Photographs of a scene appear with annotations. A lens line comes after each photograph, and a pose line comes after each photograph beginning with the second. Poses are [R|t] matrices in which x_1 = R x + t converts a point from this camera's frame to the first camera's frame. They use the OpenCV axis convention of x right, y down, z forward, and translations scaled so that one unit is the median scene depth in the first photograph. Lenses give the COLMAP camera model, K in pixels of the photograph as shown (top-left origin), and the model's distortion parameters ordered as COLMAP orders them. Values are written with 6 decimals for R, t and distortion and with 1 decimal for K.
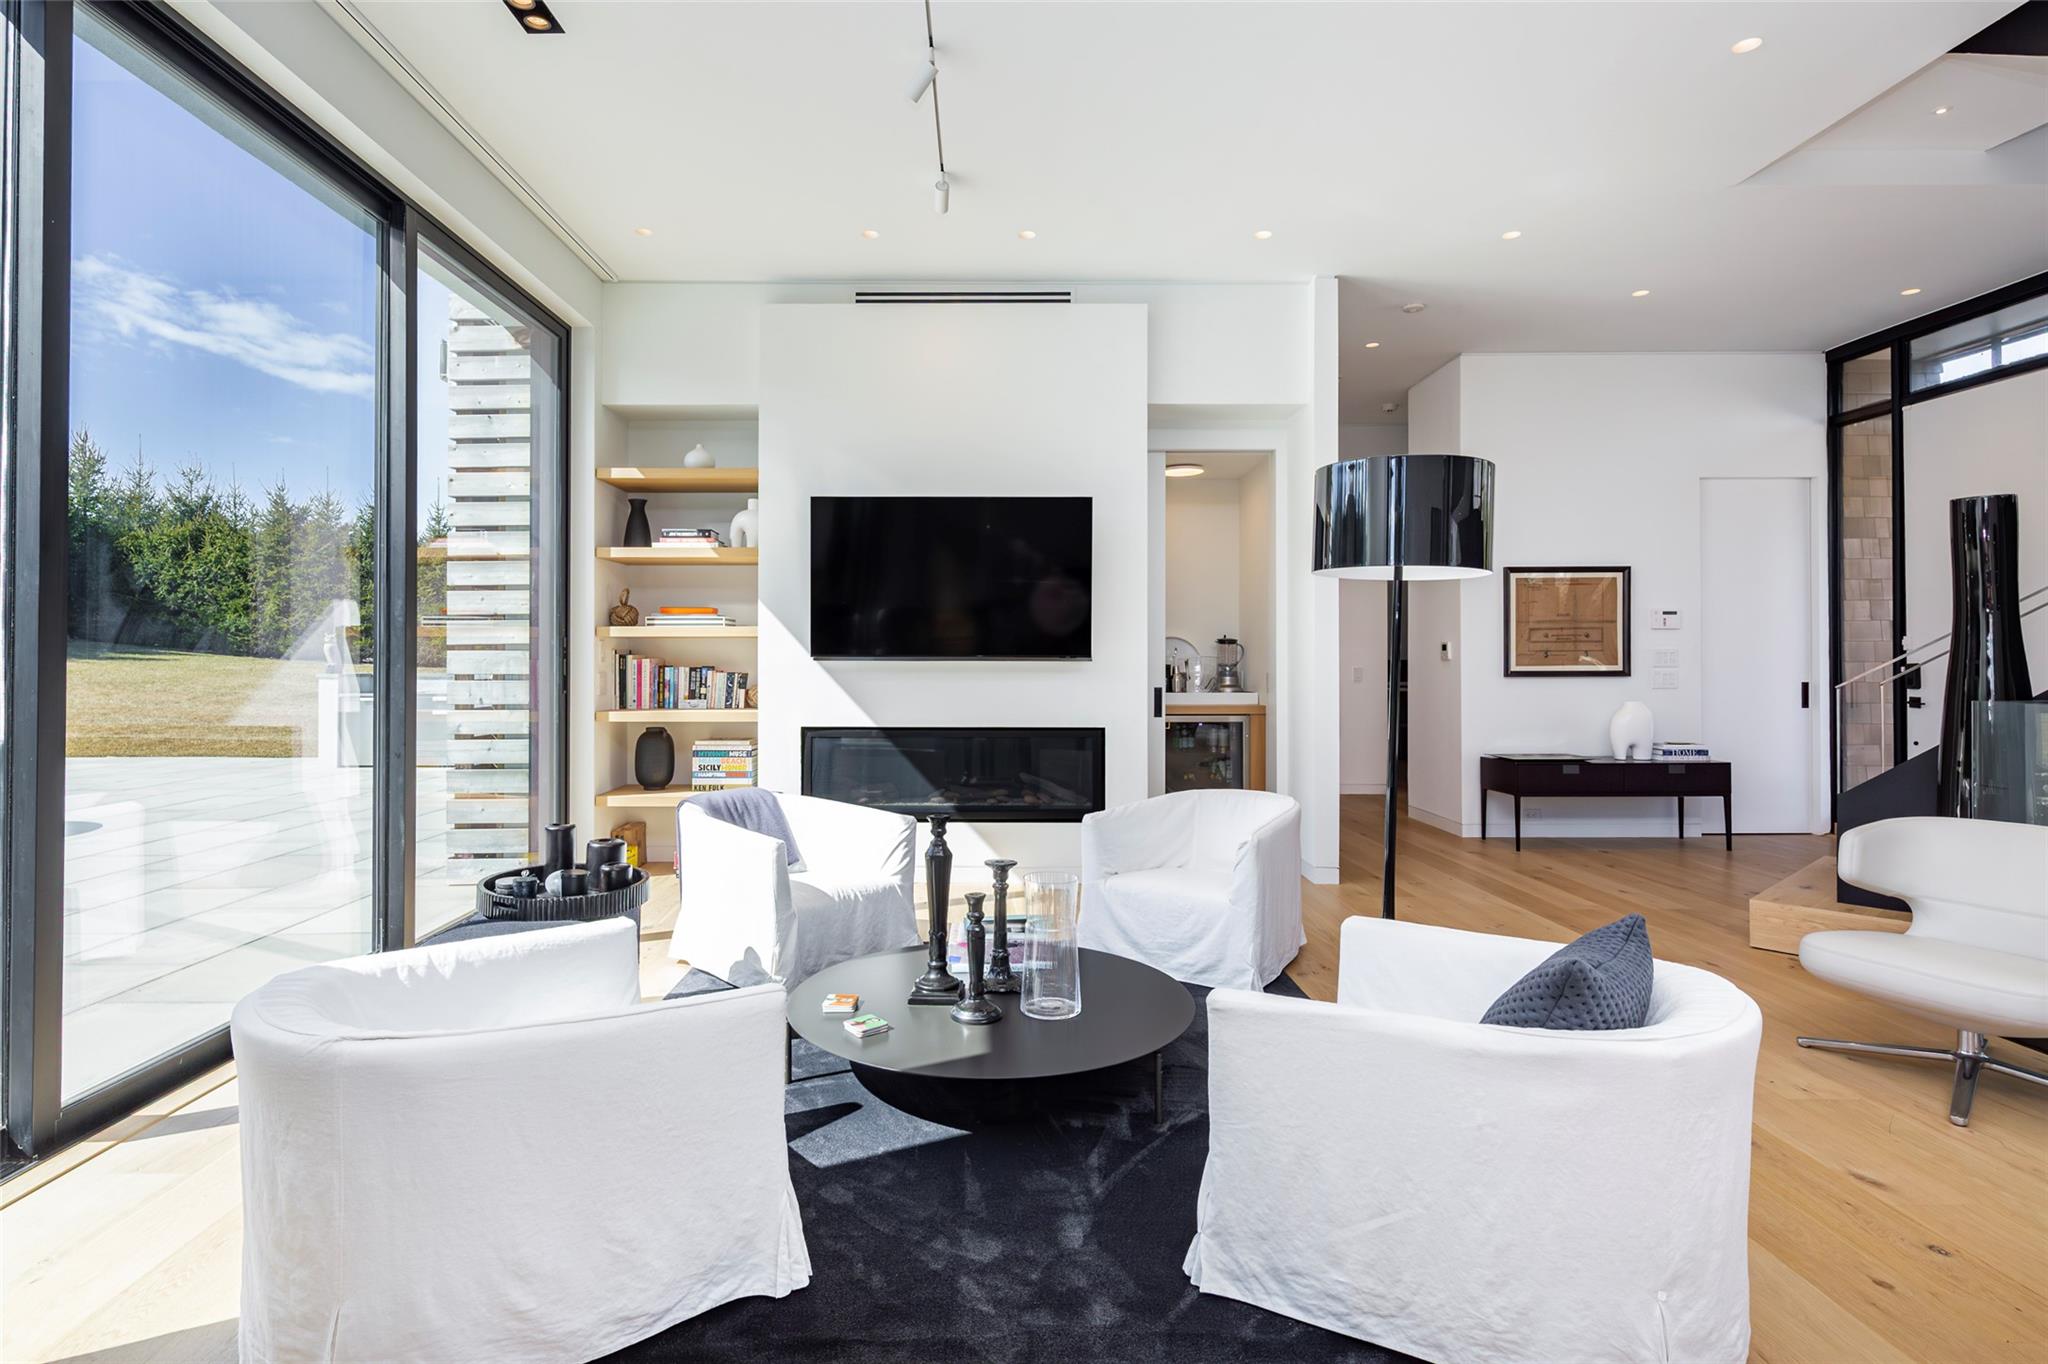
lens RADIAL K [[1005.5, 0, 986.5], [0, 1005.5, 645.4], [0, 0, 1]] dist [0.002549, -0.003601]
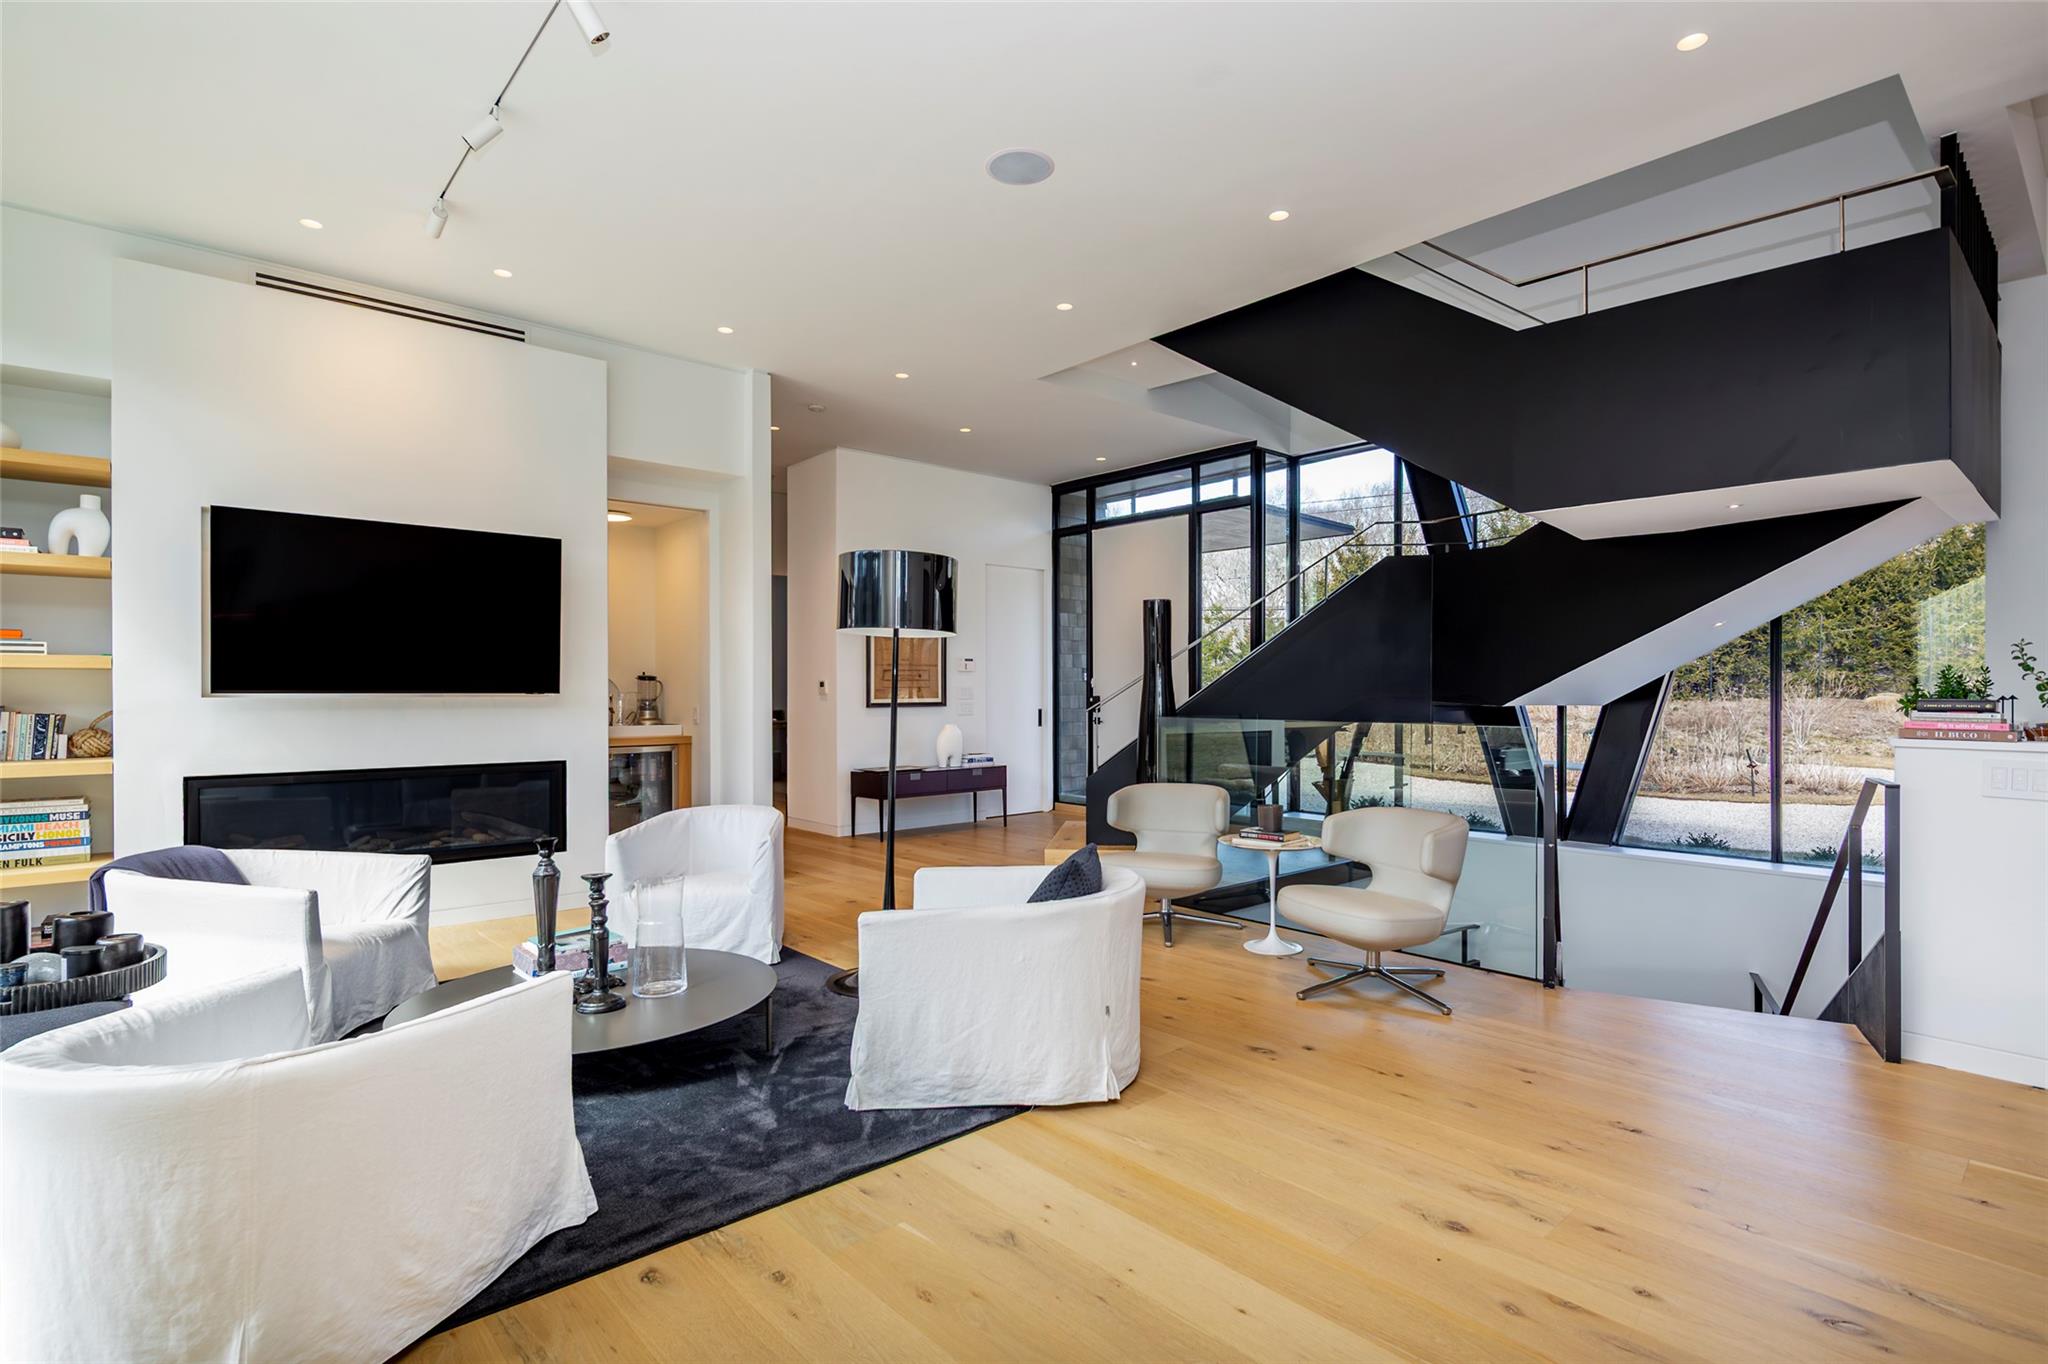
lens RADIAL K [[1005.5, 0, 1023.7], [0, 1005.5, 687.2], [0, 0, 1]] dist [0.002549, -0.003601]
pose [[0.742768, 0.001606, 0.669547, -0.214690], [-0.006312, 0.999969, 0.004604, -0.001916], [-0.669520, -0.007646, 0.742755, -0.086670]]
